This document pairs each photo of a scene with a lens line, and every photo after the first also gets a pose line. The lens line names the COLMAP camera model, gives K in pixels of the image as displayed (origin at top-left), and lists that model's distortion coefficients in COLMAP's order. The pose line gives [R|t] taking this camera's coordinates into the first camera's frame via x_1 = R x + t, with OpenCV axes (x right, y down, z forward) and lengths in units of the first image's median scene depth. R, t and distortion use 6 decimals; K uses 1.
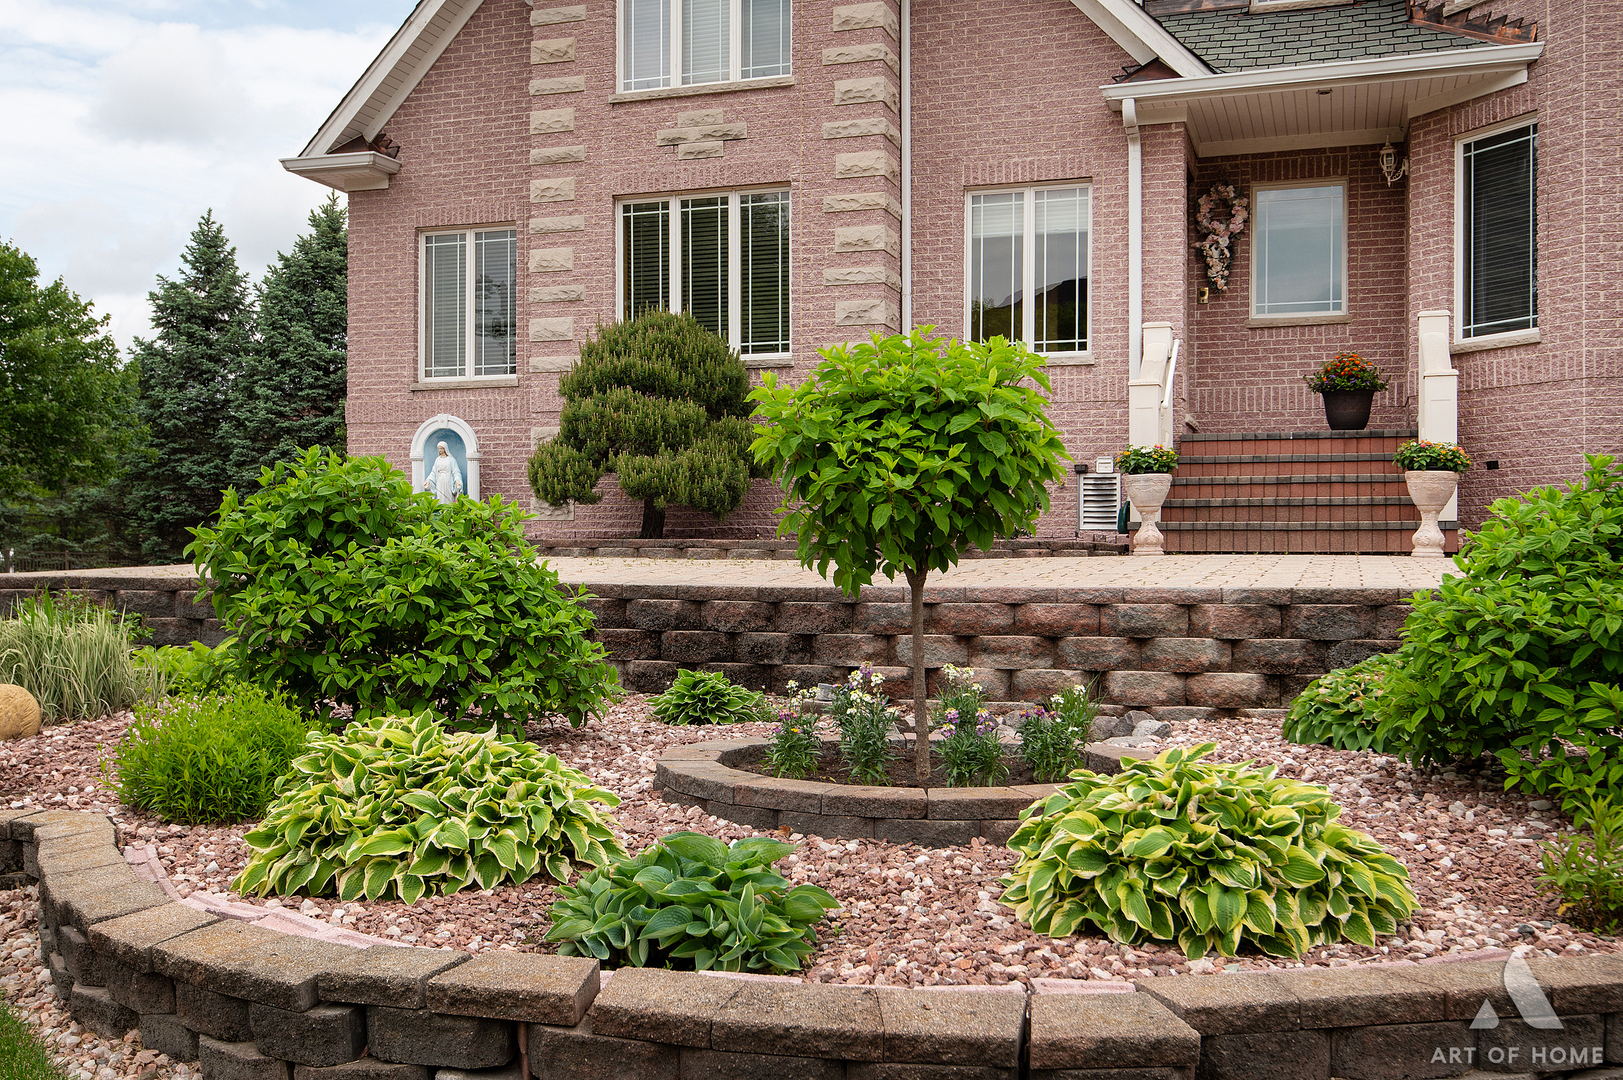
lens RADIAL K [[1577.3, 0, 762.7], [0, 1577.3, 545.6], [0, 0, 1]] dist [0.012679, 0.001998]
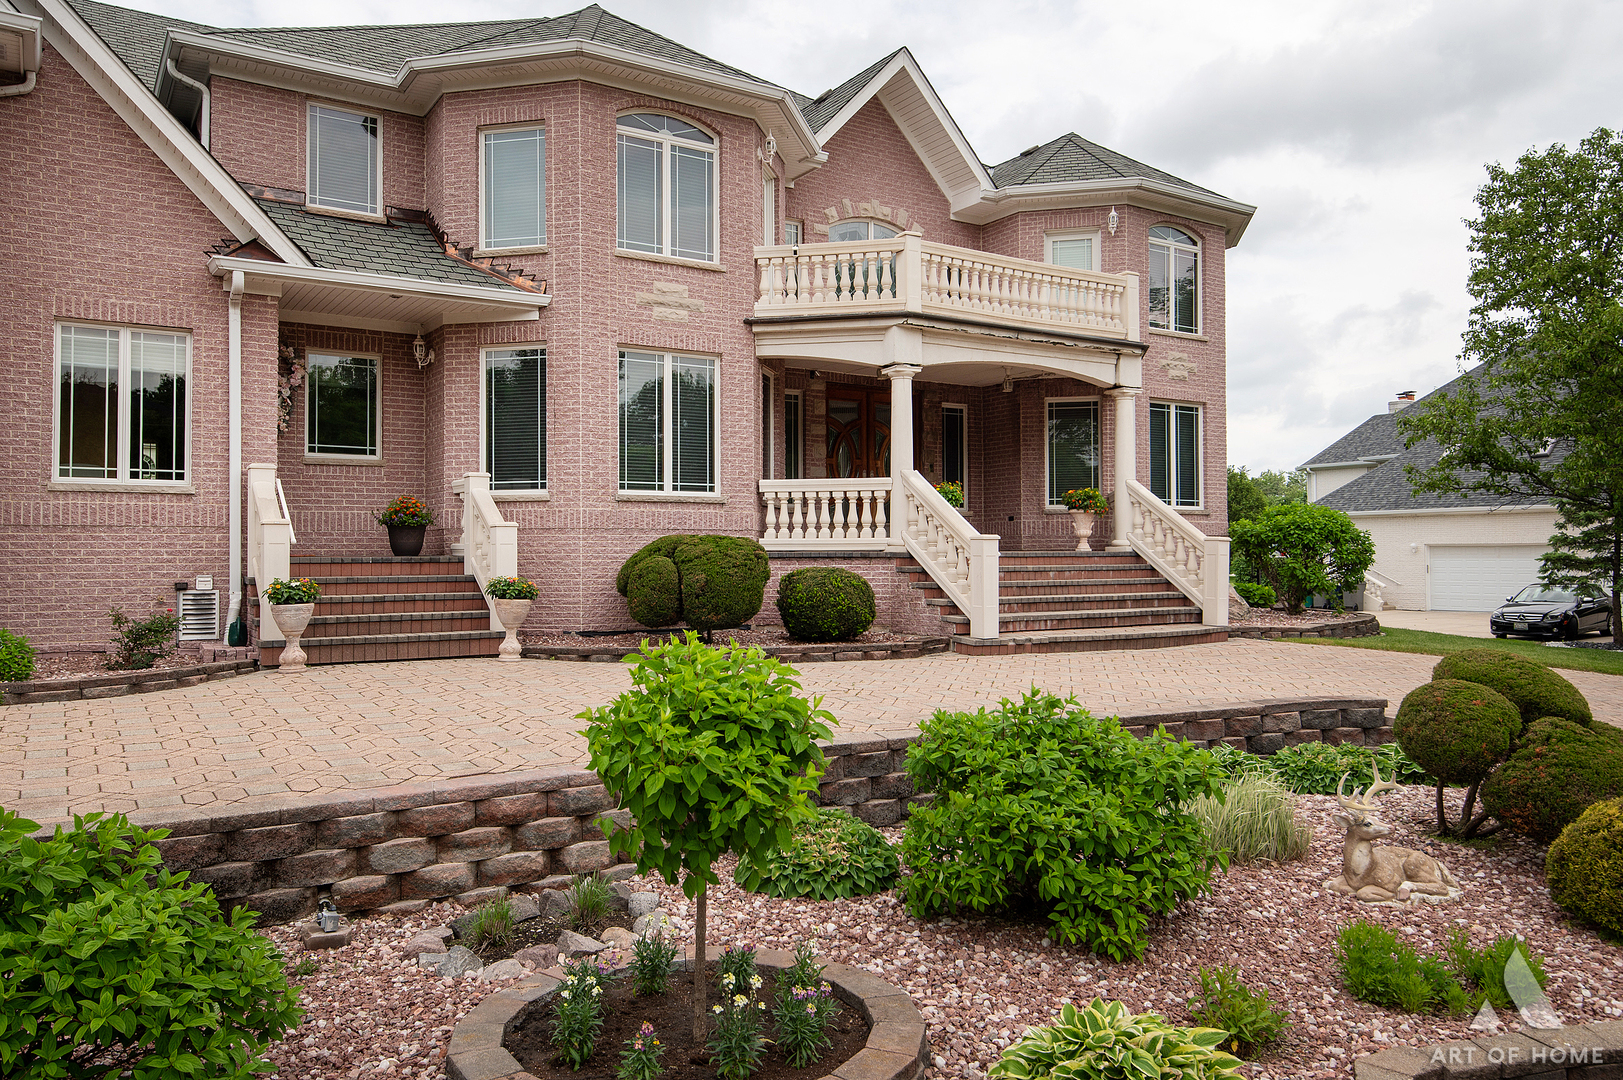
lens RADIAL K [[1153.4, 0, 811.5], [0, 1153.4, 540.0], [0, 0, 1]] dist [0.018815, -0.000988]
pose [[0.622703, 0.007862, 0.782419, -0.165264], [0.007958, 0.999834, -0.016380, -0.064601], [-0.782418, 0.016426, 0.622537, 0.135723]]
